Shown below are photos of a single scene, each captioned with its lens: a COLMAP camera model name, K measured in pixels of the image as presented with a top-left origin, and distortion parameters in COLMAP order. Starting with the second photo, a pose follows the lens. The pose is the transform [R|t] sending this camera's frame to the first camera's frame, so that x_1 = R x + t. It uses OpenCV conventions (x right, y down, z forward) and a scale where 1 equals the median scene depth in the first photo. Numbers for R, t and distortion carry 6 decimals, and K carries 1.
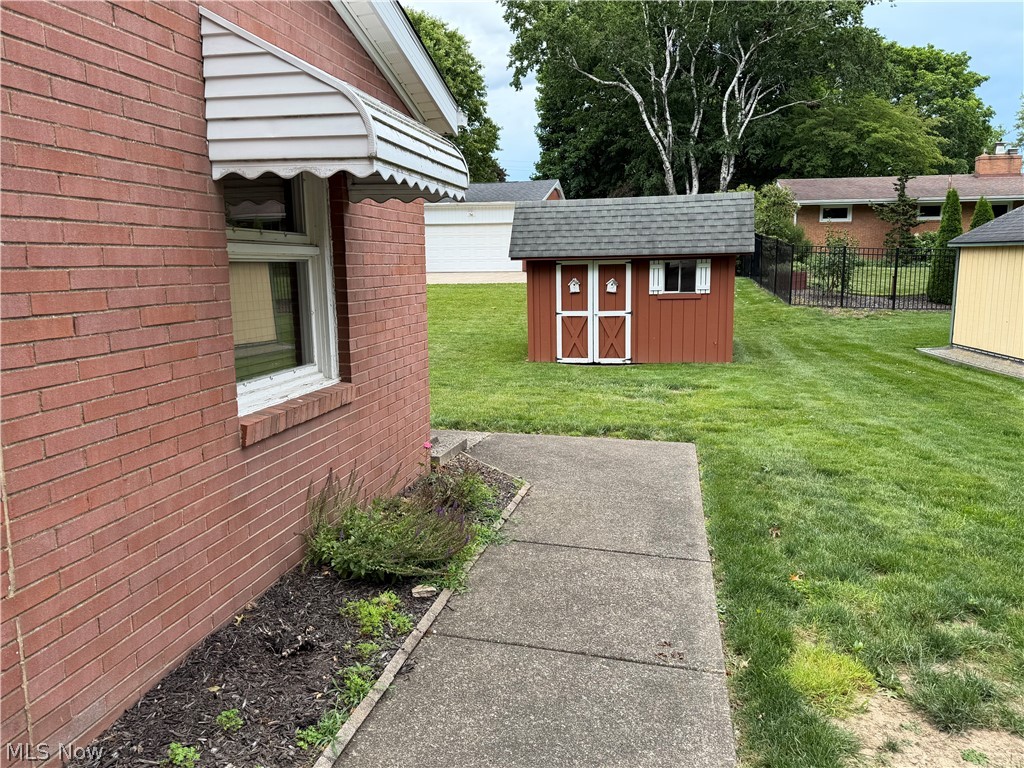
lens RADIAL K [[766.7, 0, 513.0], [0, 766.7, 386.8], [0, 0, 1]] dist [0.011476, -0.001107]
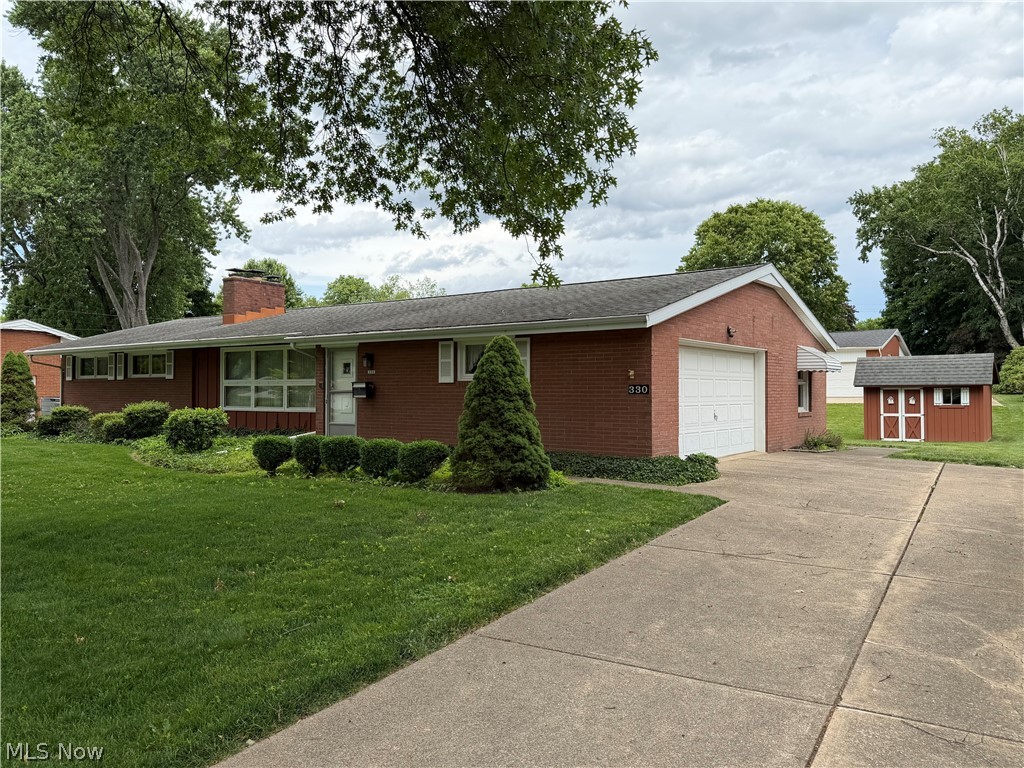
lens RADIAL K [[766.7, 0, 507.4], [0, 766.7, 382.5], [0, 0, 1]] dist [0.011476, -0.001107]
pose [[0.907774, 0.007984, -0.419383, 0.005185], [-0.079611, 0.984925, -0.153572, 0.069414], [0.411835, 0.172796, 0.894726, -0.399107]]
